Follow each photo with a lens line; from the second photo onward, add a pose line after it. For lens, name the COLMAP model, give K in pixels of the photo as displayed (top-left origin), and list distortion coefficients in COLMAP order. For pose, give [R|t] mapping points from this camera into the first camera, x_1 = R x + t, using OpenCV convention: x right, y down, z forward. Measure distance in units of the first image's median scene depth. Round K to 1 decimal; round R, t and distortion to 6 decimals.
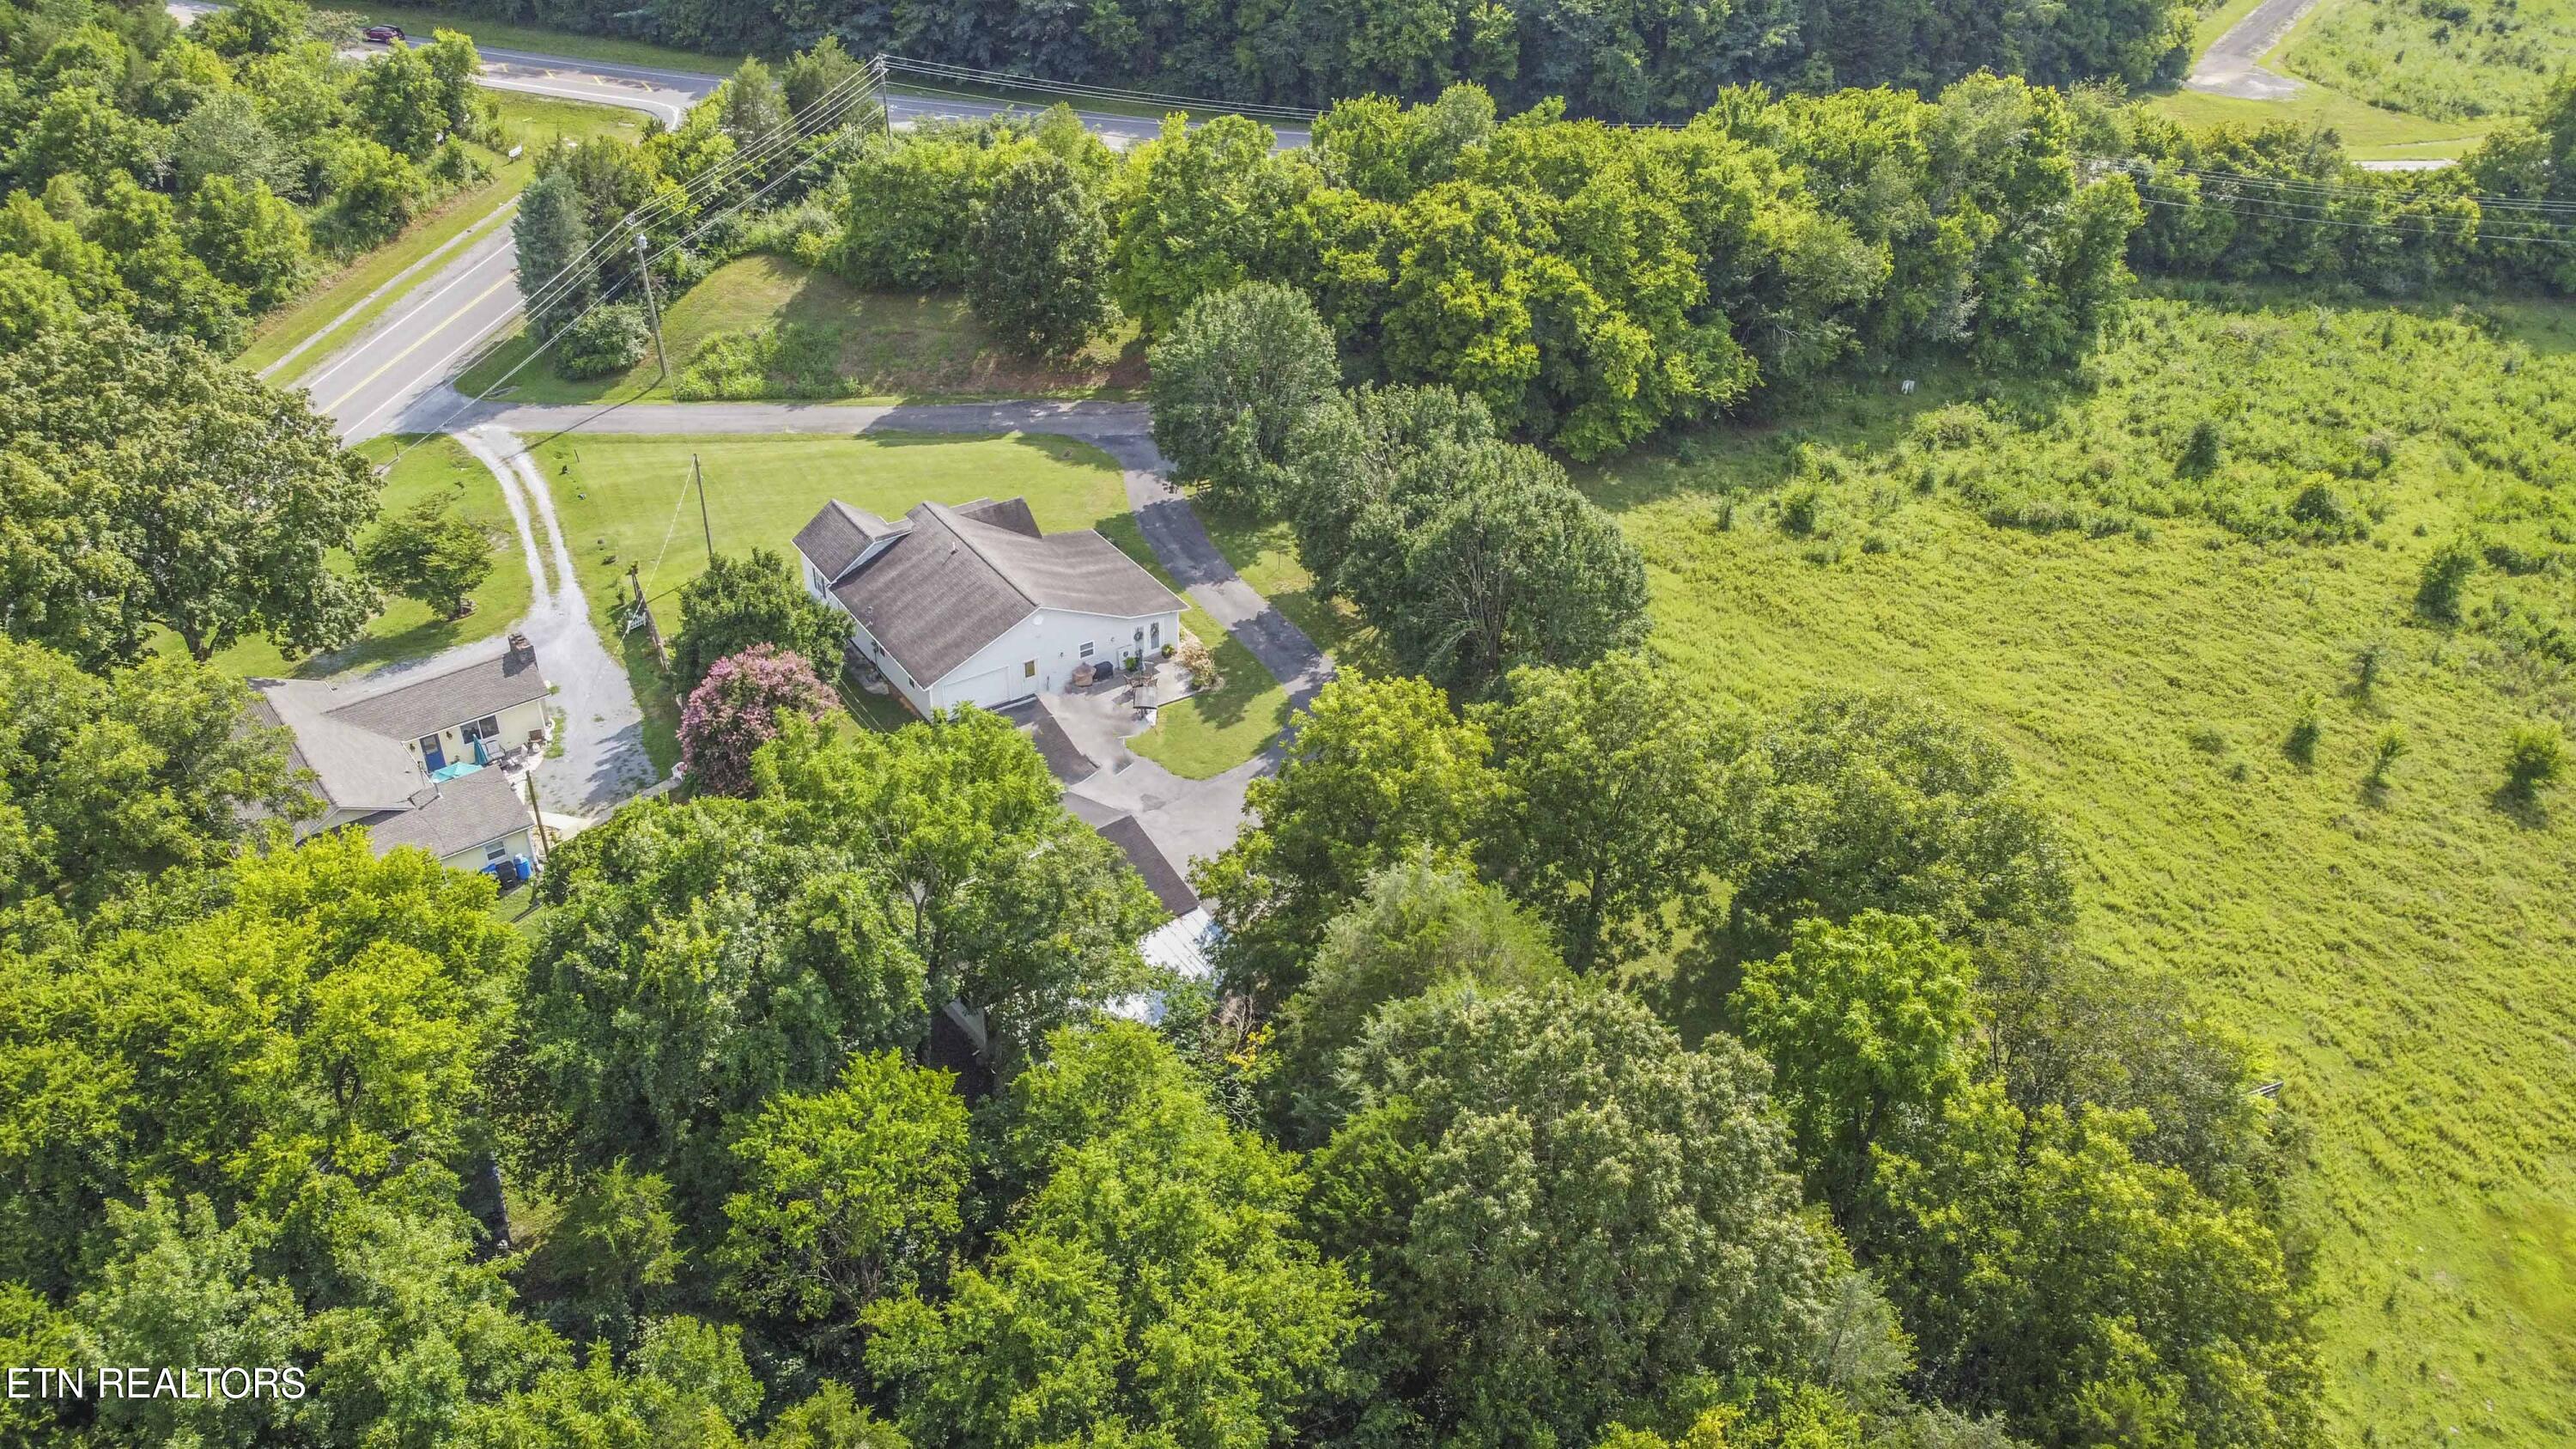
lens RADIAL K [[1927.6, 0, 1288.0], [0, 1927.6, 724.5], [0, 0, 1]] dist [-0.001056, -0.001660]
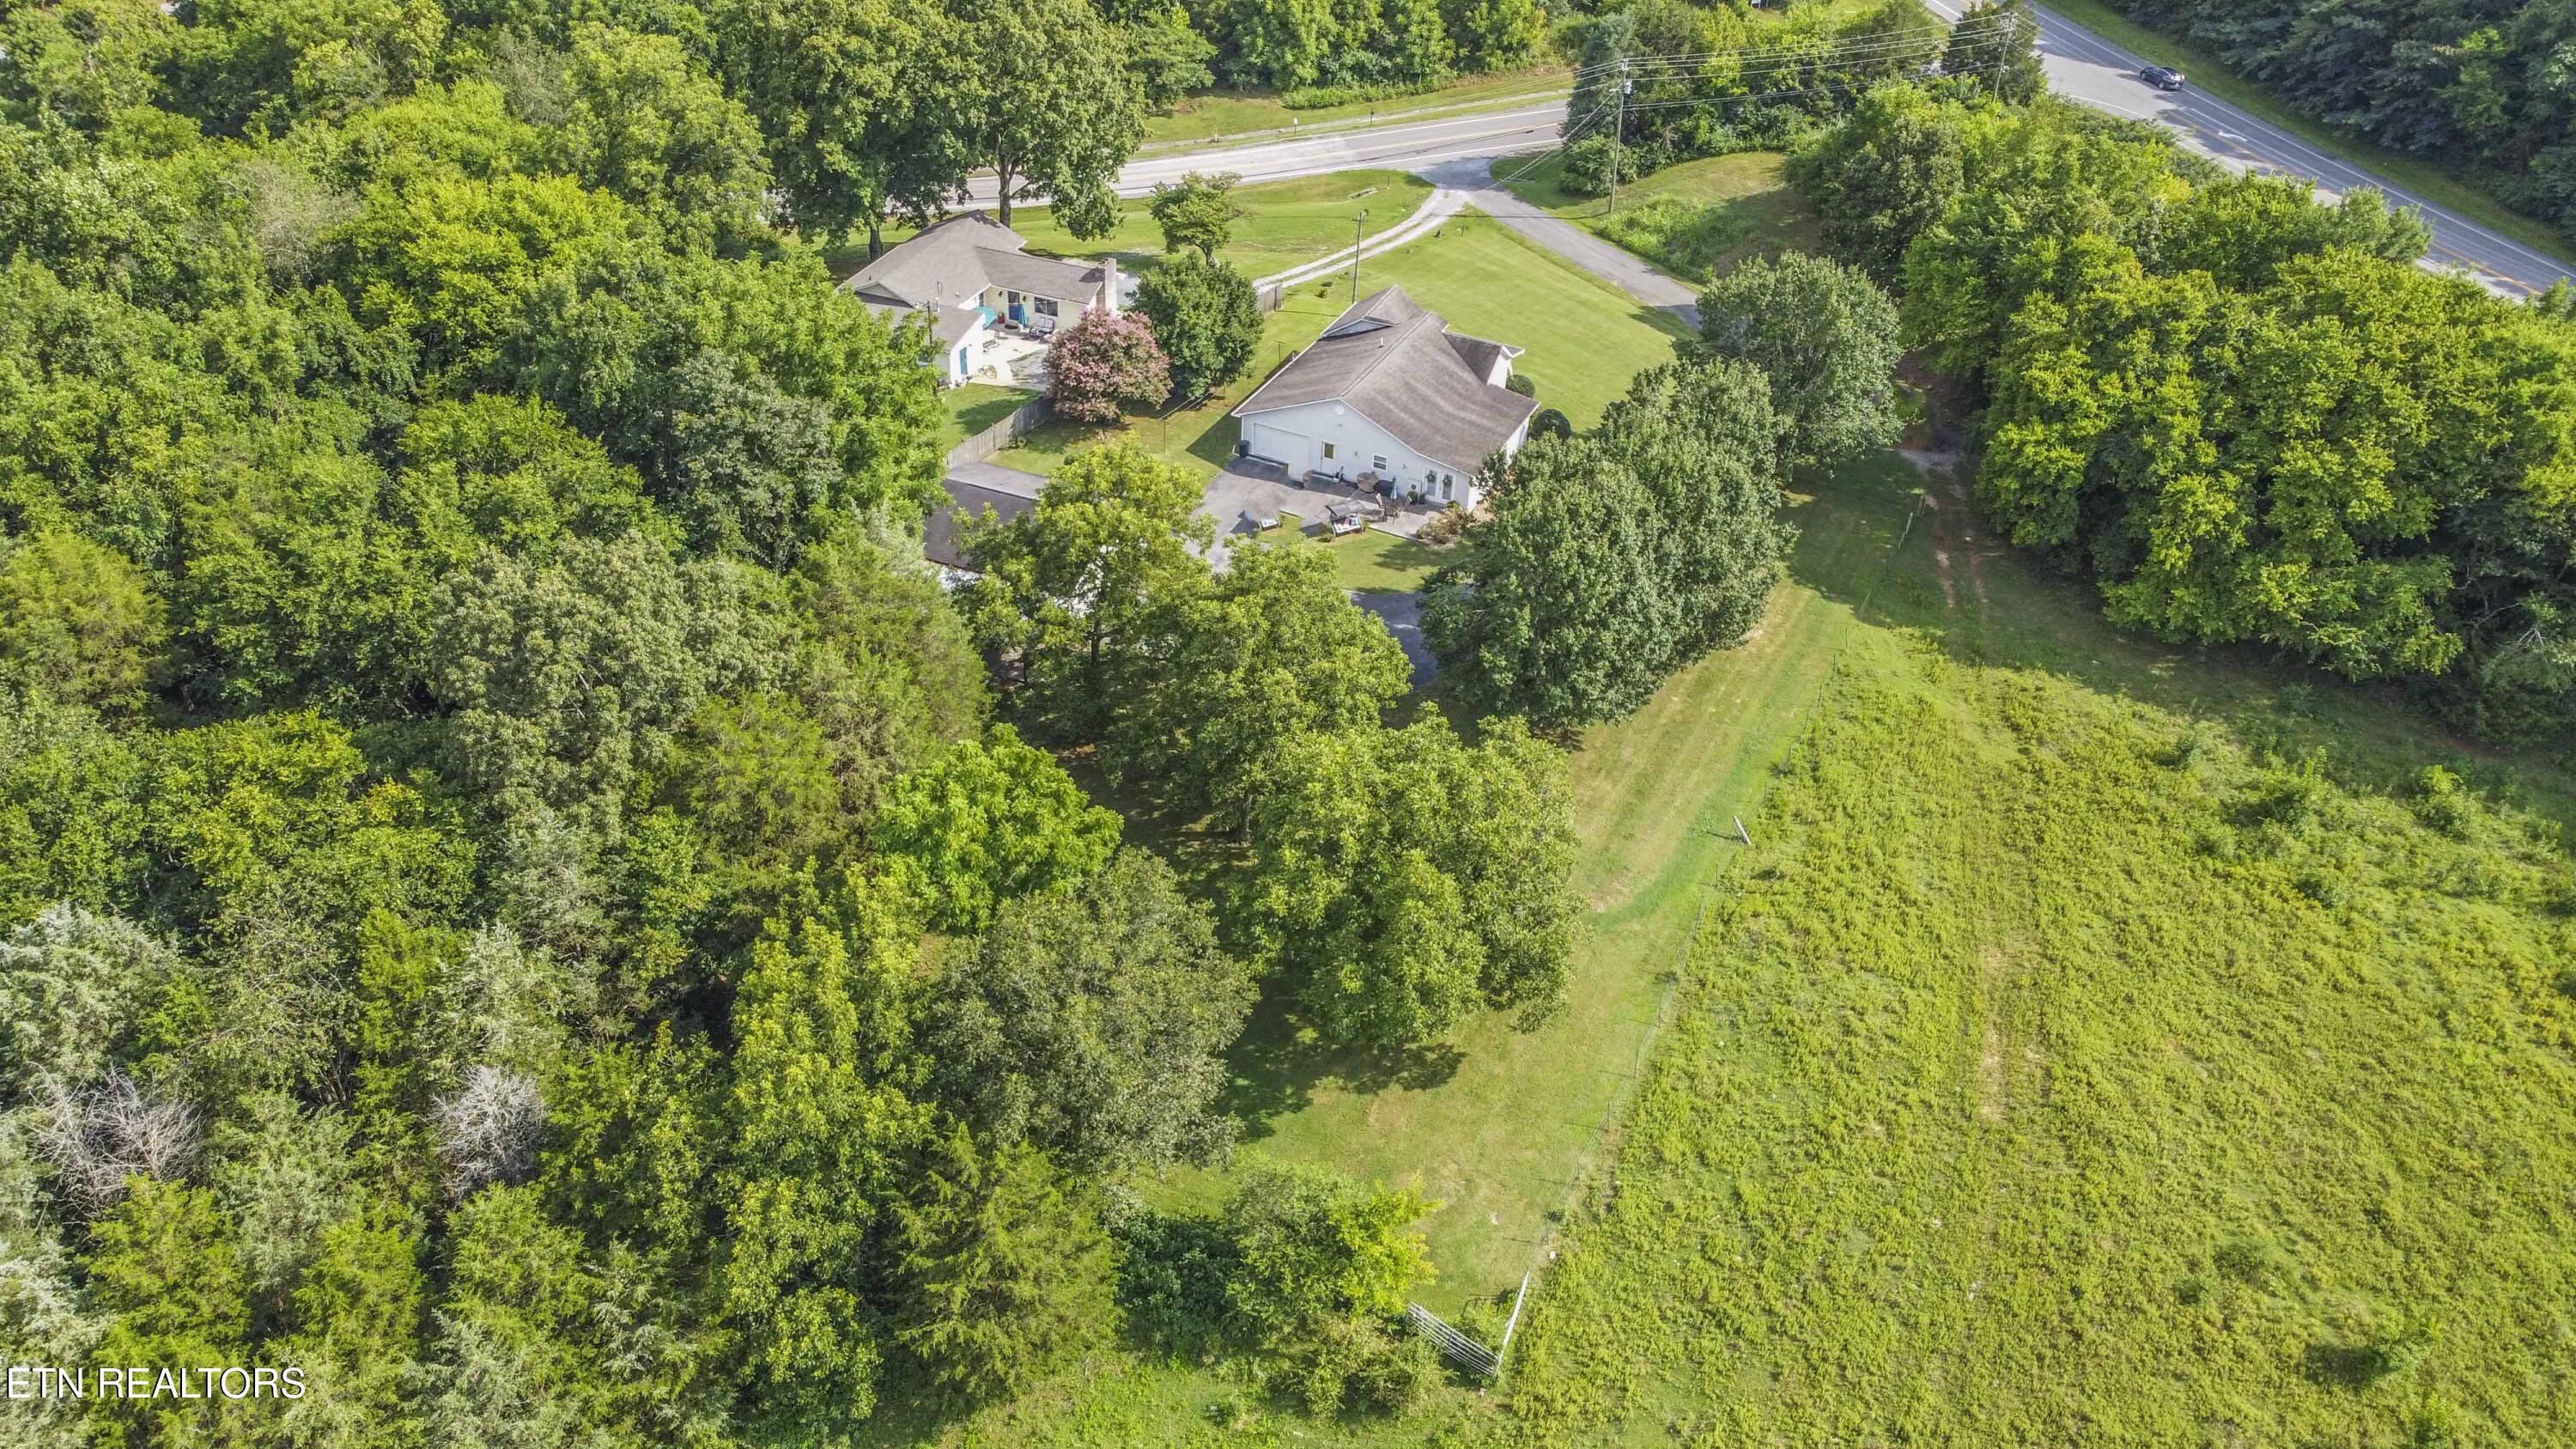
lens RADIAL K [[1927.6, 0, 1288.0], [0, 1927.6, 724.5], [0, 0, 1]] dist [-0.001056, -0.001660]
pose [[0.498735, 0.504628, -0.704709, 0.550301], [-0.497767, 0.832354, 0.243753, -0.119394], [0.709571, 0.229212, 0.666311, 0.201067]]
